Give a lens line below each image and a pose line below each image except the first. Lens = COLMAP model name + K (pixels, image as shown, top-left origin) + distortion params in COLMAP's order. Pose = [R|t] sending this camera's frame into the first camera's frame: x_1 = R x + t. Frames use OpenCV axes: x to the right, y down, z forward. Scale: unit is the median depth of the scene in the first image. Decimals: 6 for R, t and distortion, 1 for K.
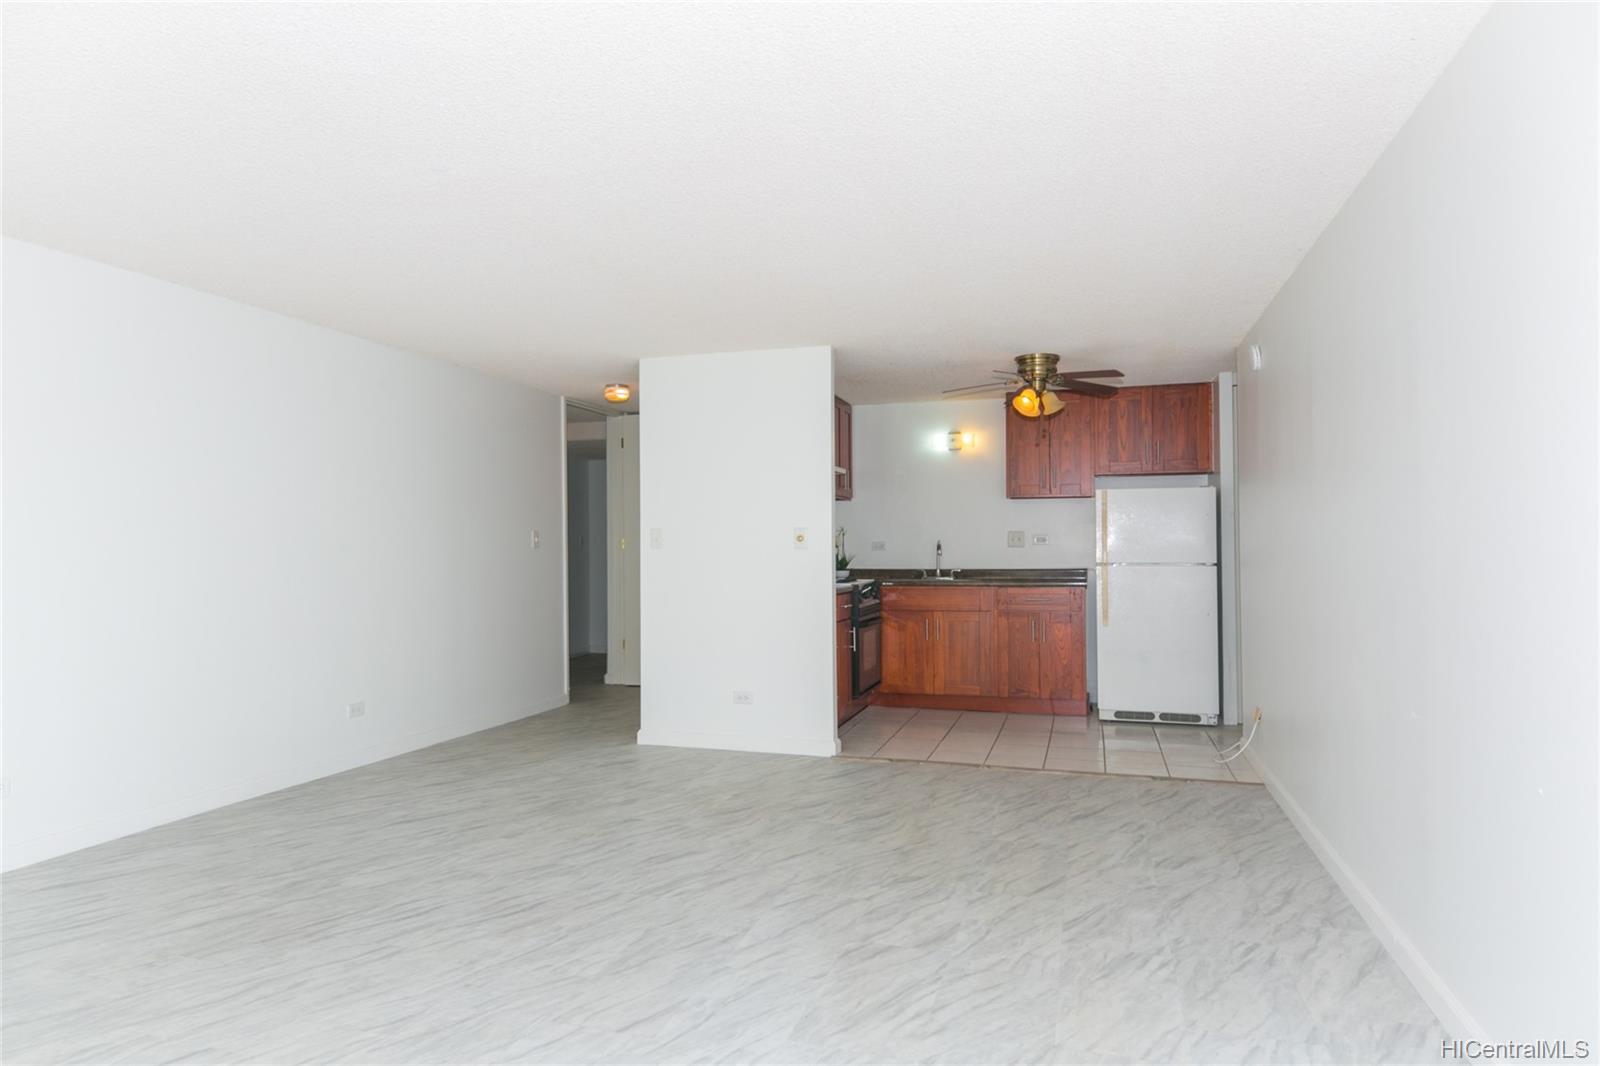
lens RADIAL K [[961.4, 0, 800.0], [0, 961.4, 533.0], [0, 0, 1]] dist [0.028655, -0.034008]
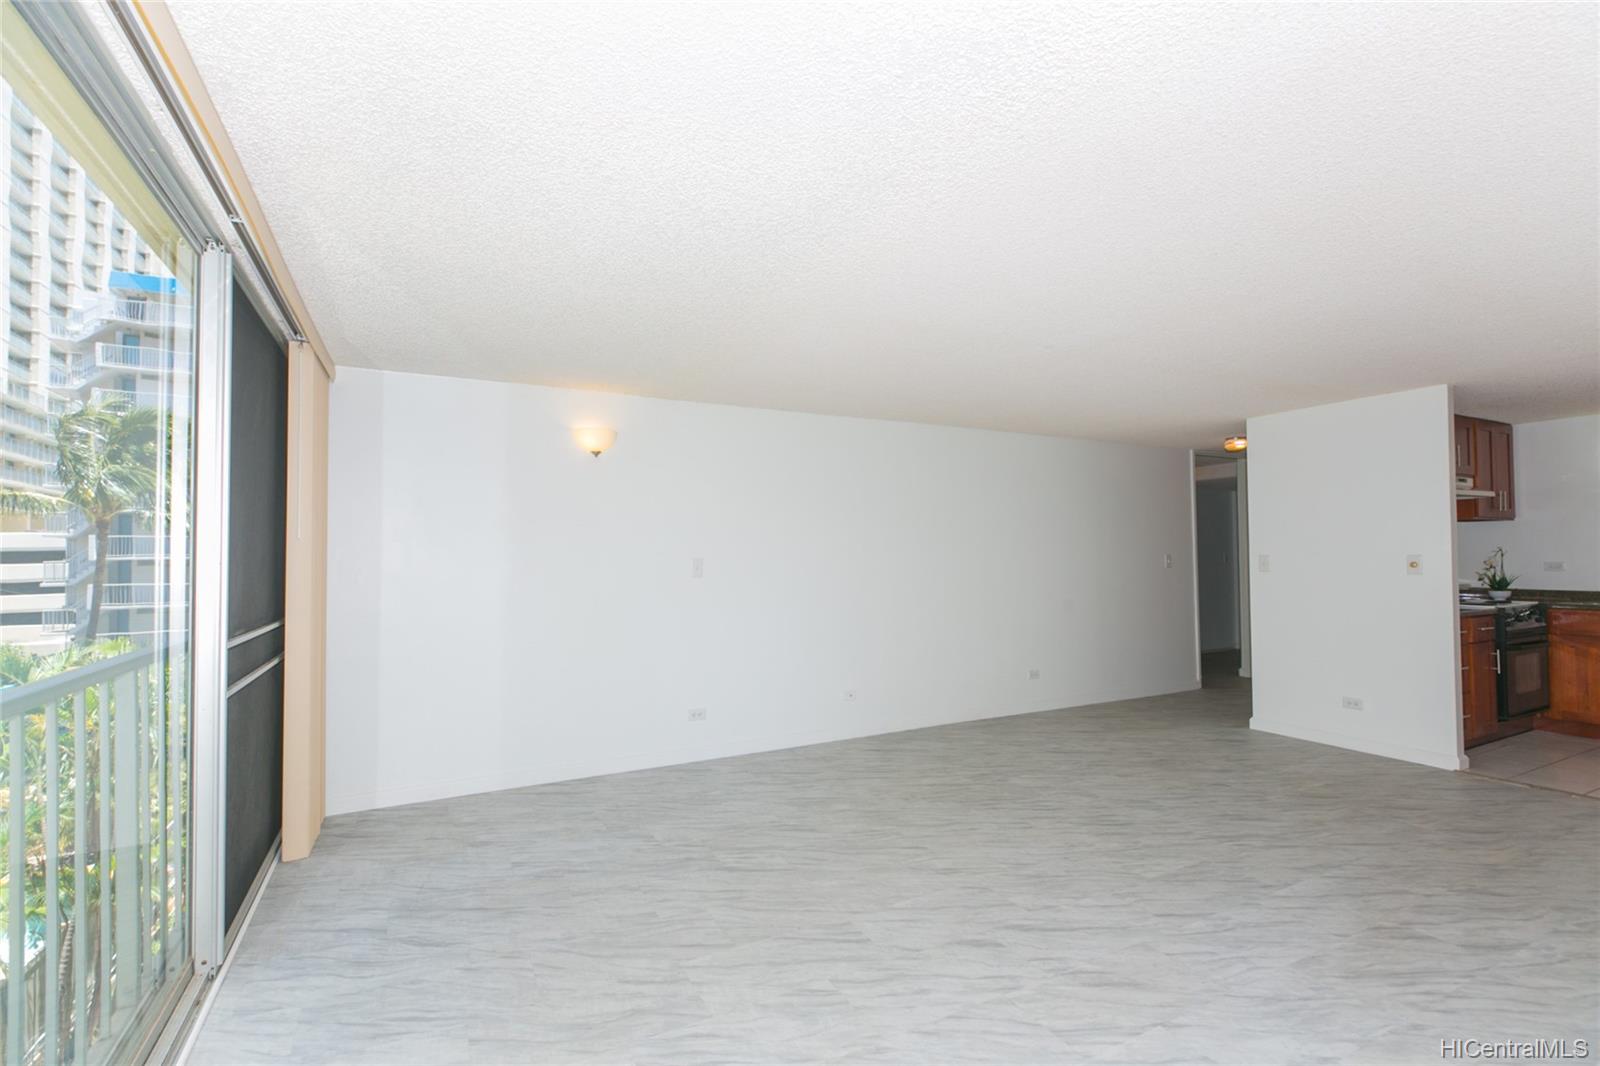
lens RADIAL K [[724.2, 0, 797.0], [0, 724.2, 542.8], [0, 0, 1]] dist [-0.002615, -0.001225]
pose [[0.697972, -0.015288, -0.715962, 0.144818], [0.015135, 0.999864, -0.006596, -0.034609], [0.715965, -0.006232, 0.698108, -0.101080]]
